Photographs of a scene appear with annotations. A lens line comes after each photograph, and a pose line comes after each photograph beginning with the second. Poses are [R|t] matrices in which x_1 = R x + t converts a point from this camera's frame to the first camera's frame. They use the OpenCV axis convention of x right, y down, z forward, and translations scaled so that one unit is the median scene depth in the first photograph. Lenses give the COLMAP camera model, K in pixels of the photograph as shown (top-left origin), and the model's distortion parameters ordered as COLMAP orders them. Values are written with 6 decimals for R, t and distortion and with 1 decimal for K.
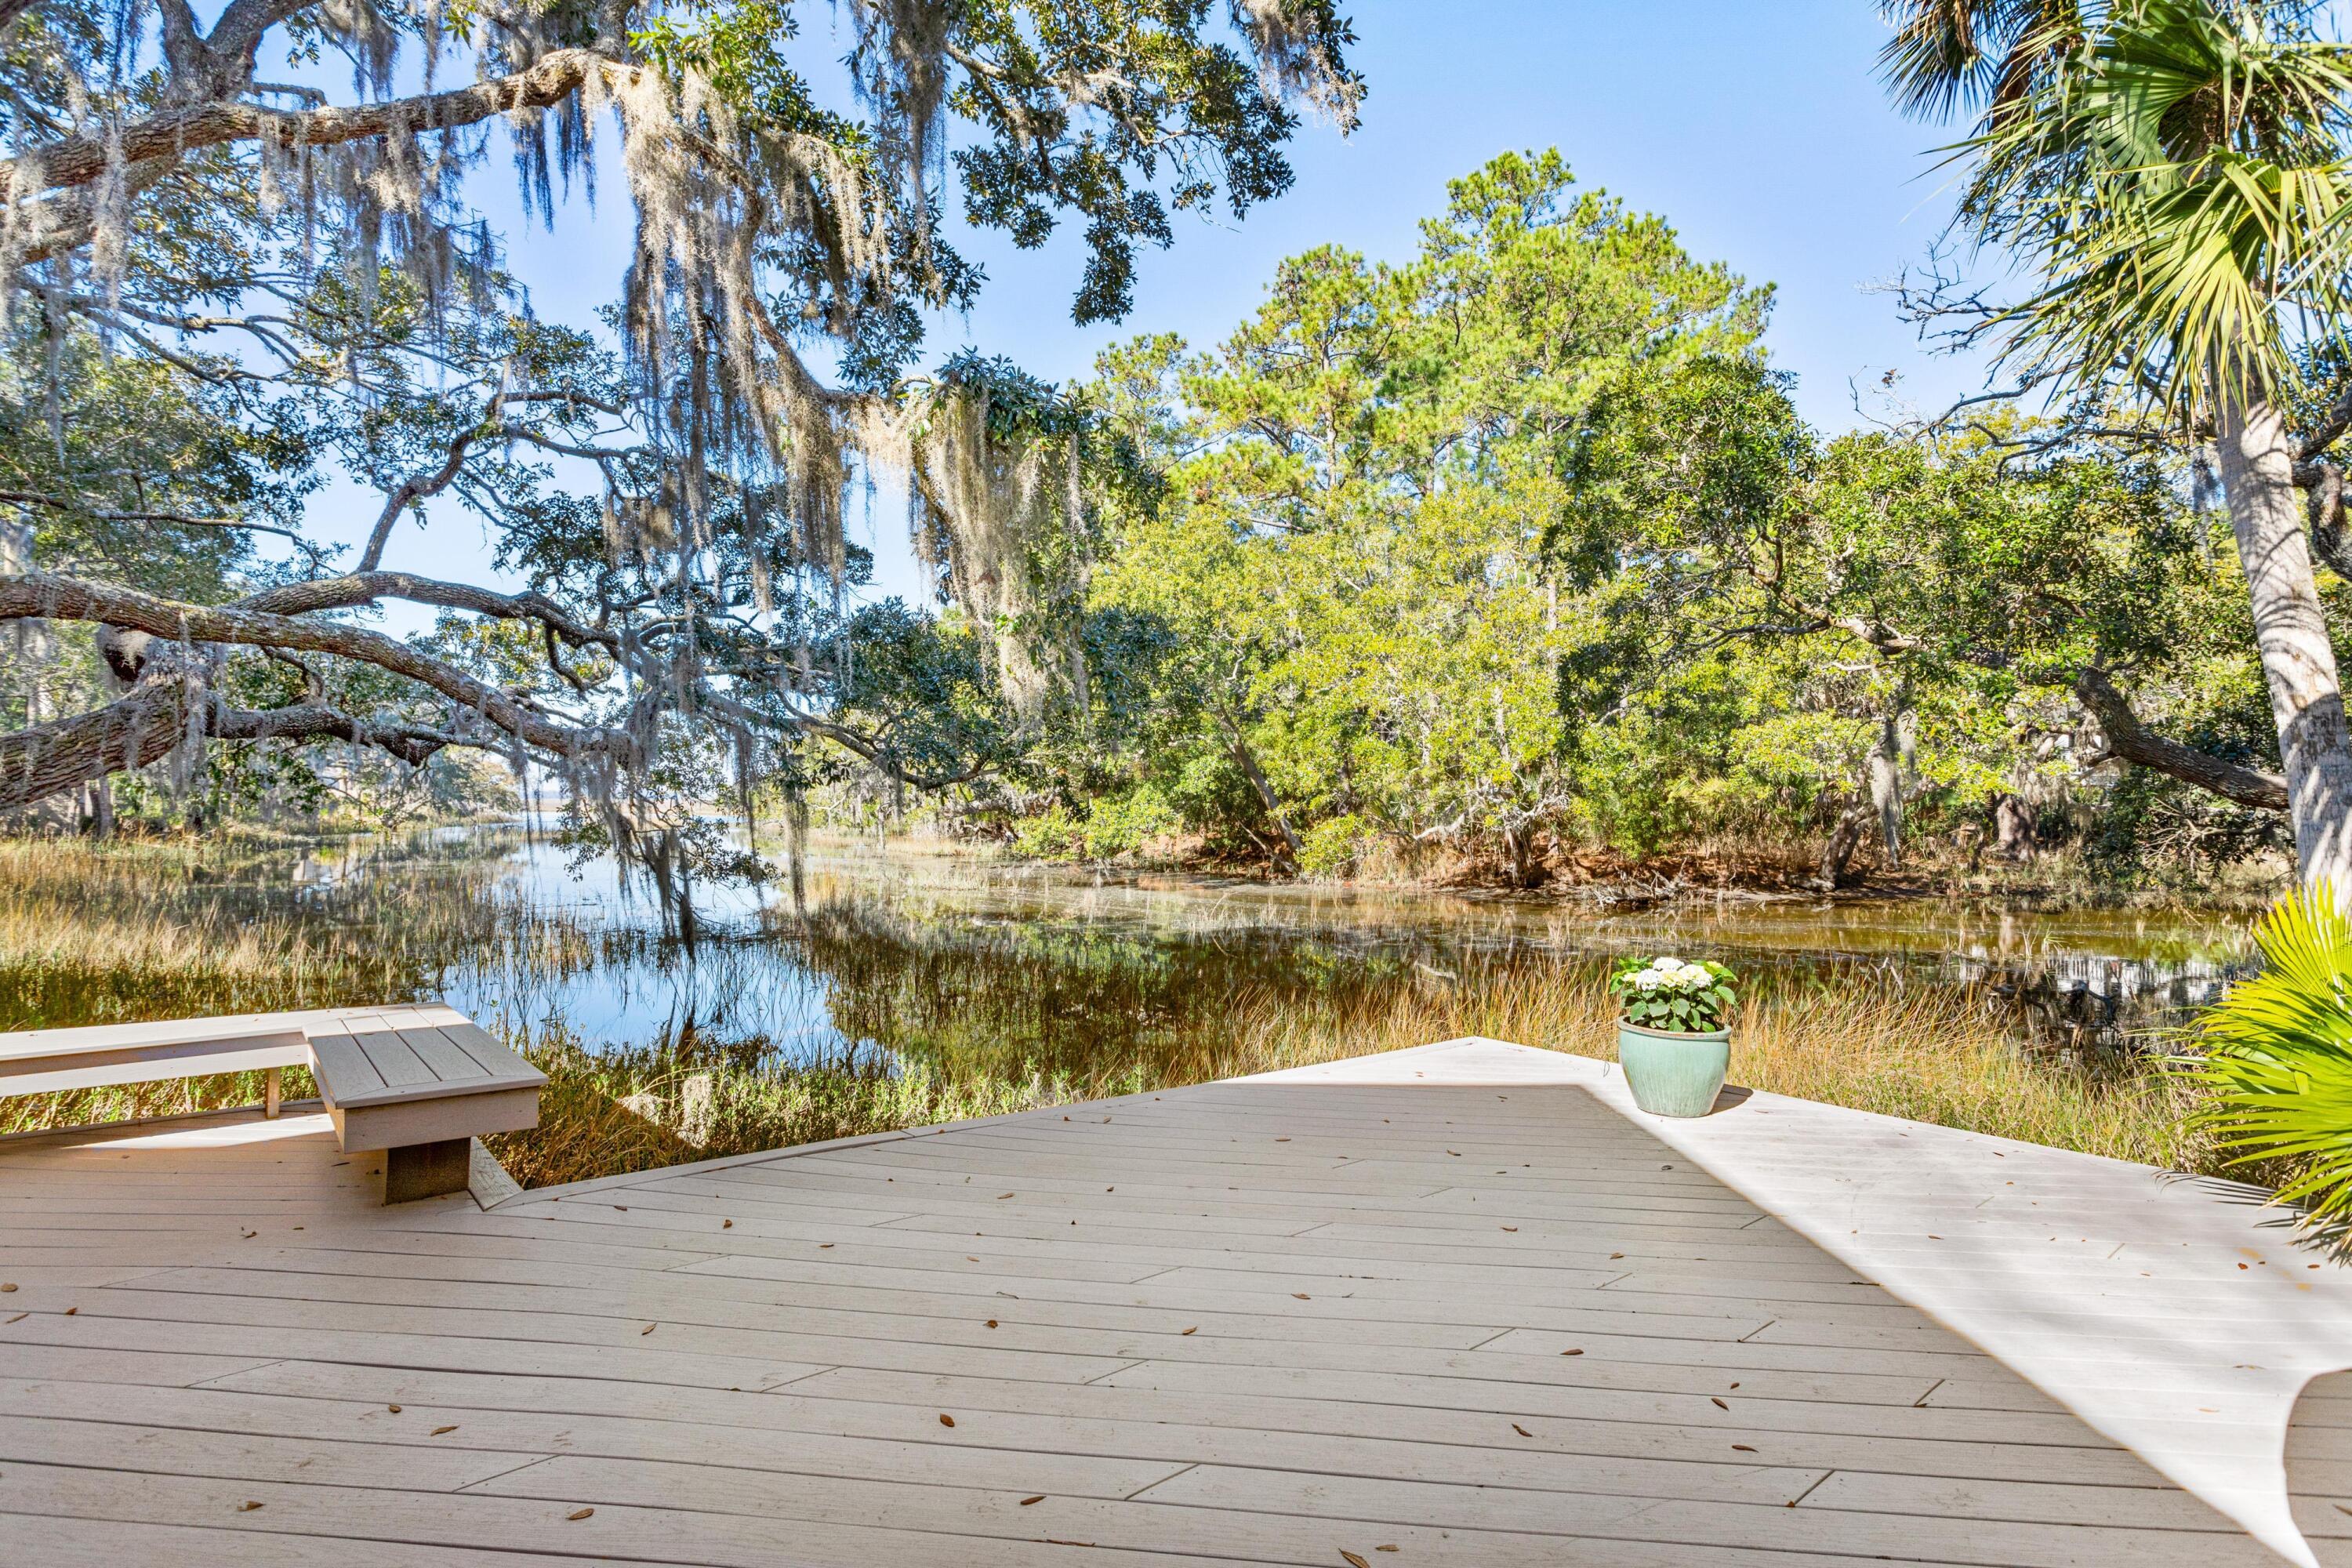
lens RADIAL K [[1894.6, 0, 1176.0], [0, 1894.6, 784.0], [0, 0, 1]] dist [-0.006249, 0.006980]
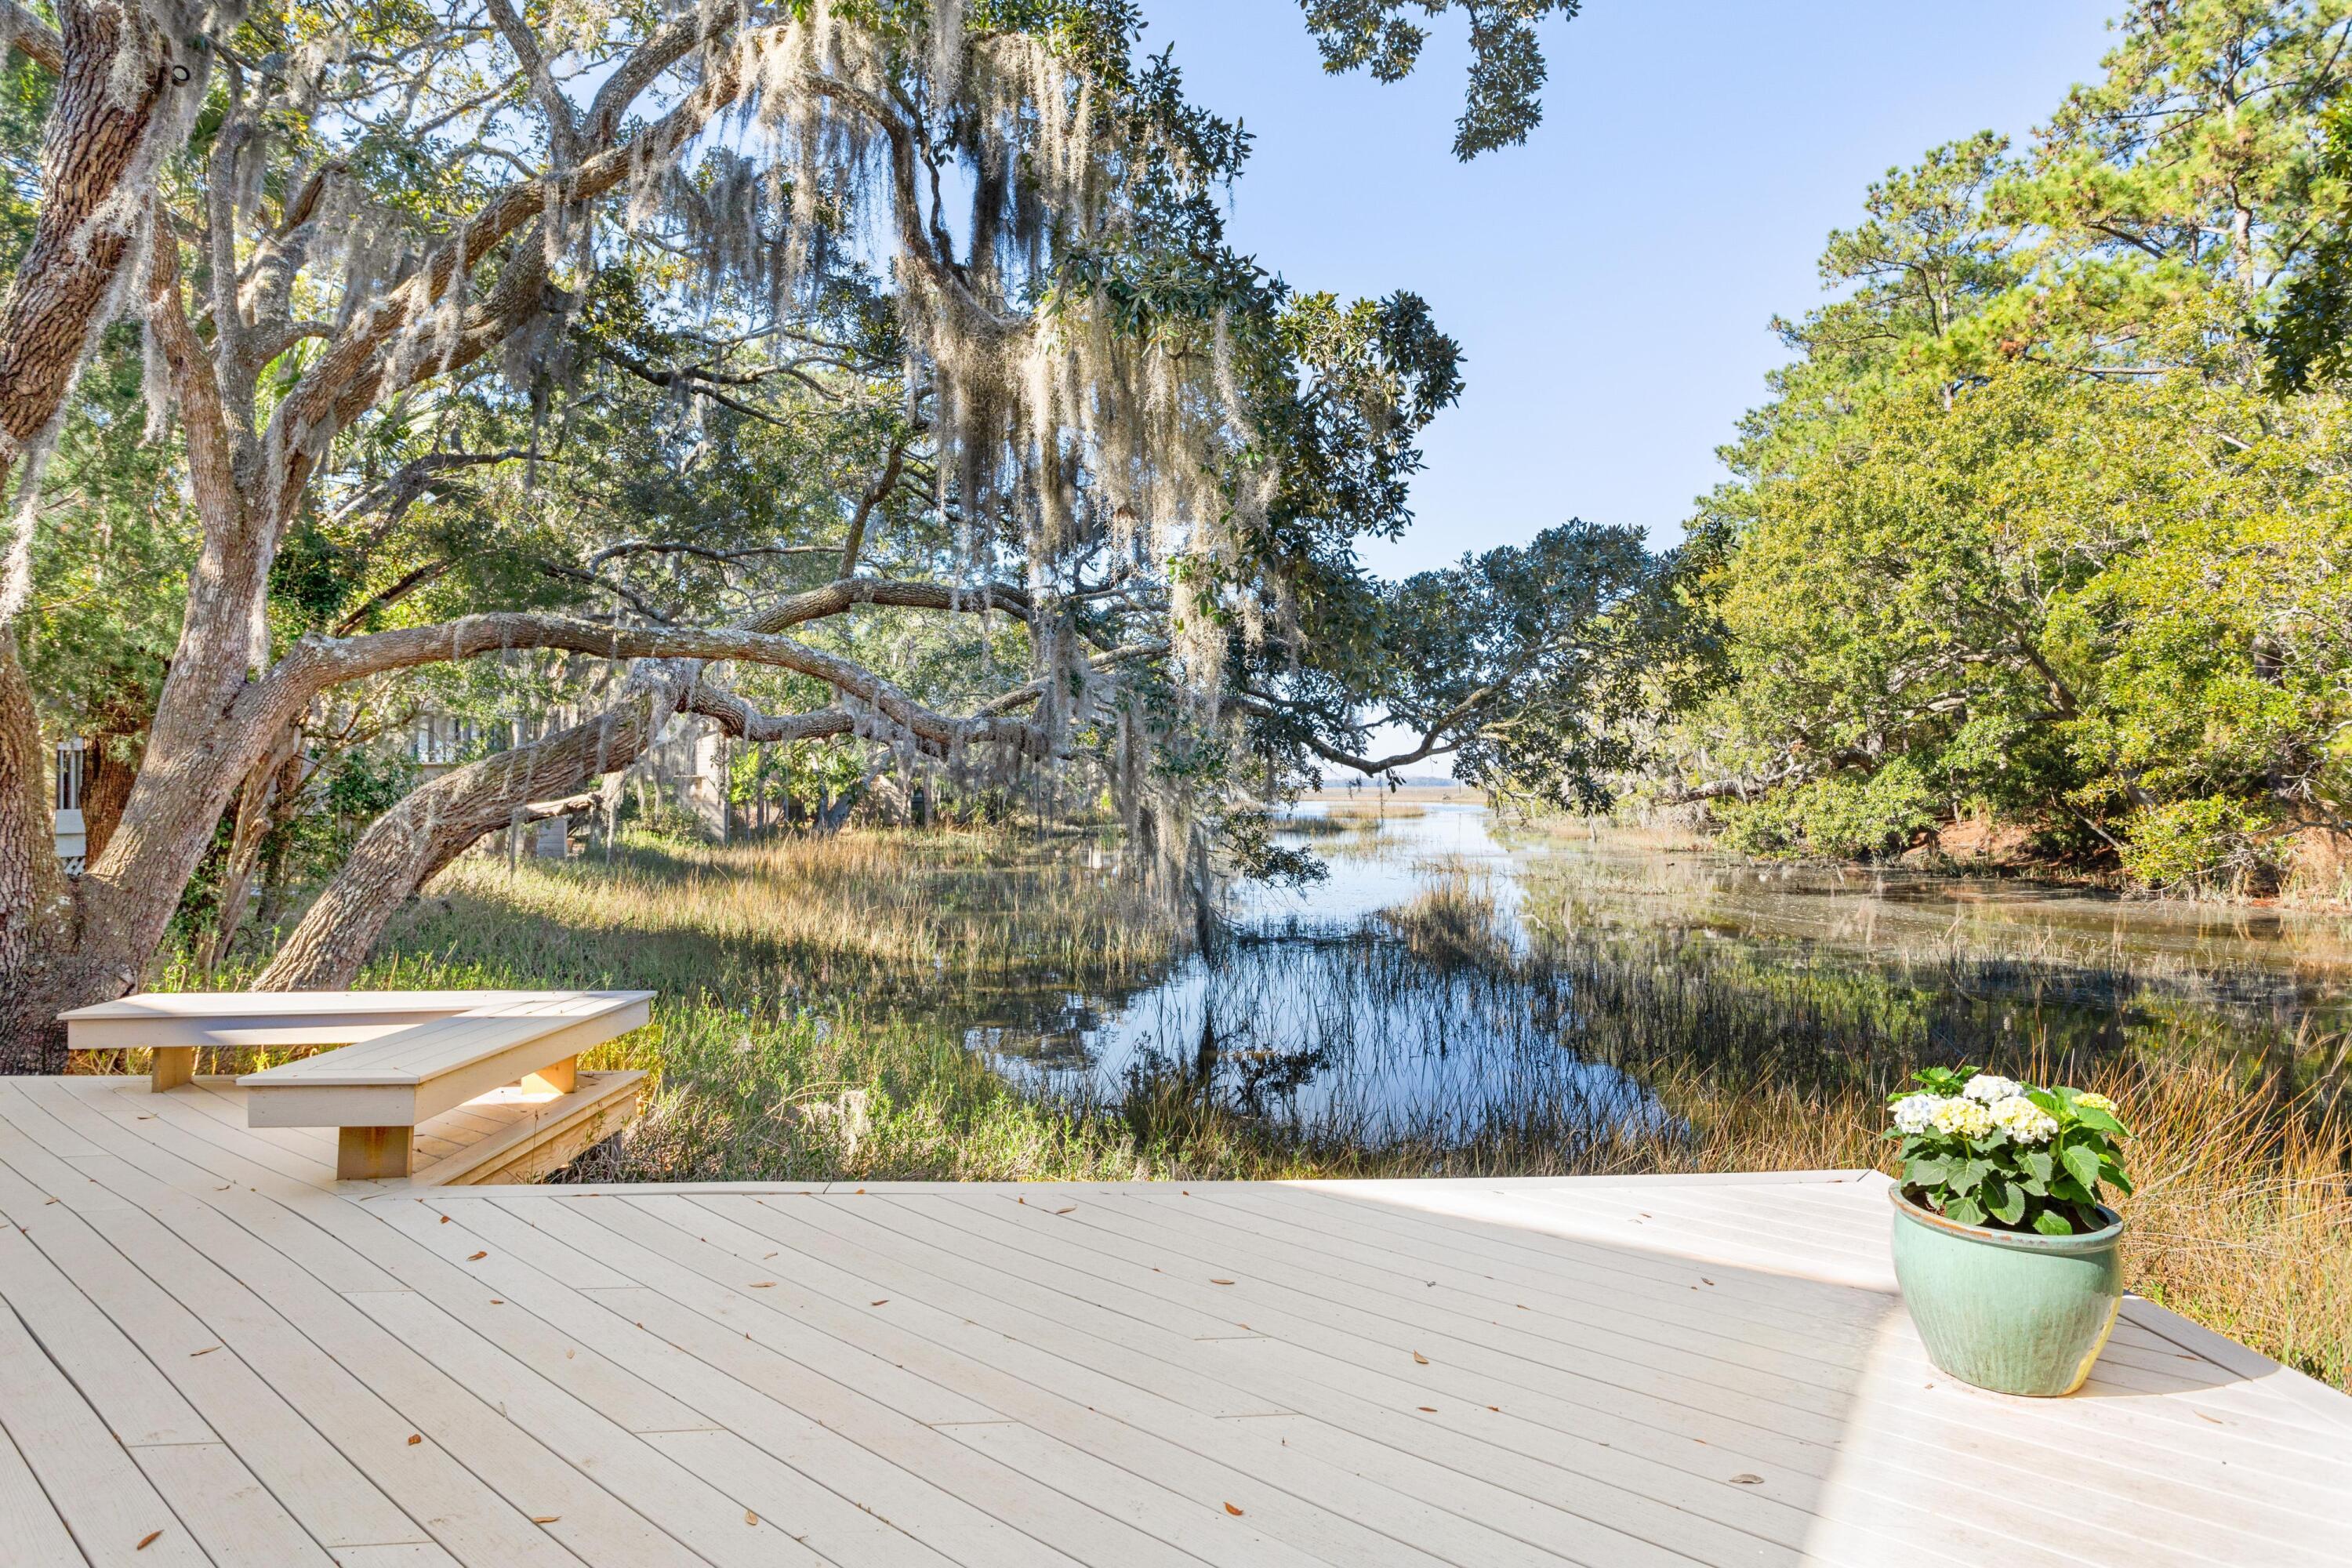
lens RADIAL K [[1758.4, 0, 1175.5], [0, 1758.4, 817.1], [0, 0, 1]] dist [-0.017813, 0.001327]
pose [[0.665324, -0.000498, -0.746555, 0.335174], [0.020838, 0.999623, 0.017904, 0.005433], [0.746264, -0.027469, 0.665083, 0.369365]]
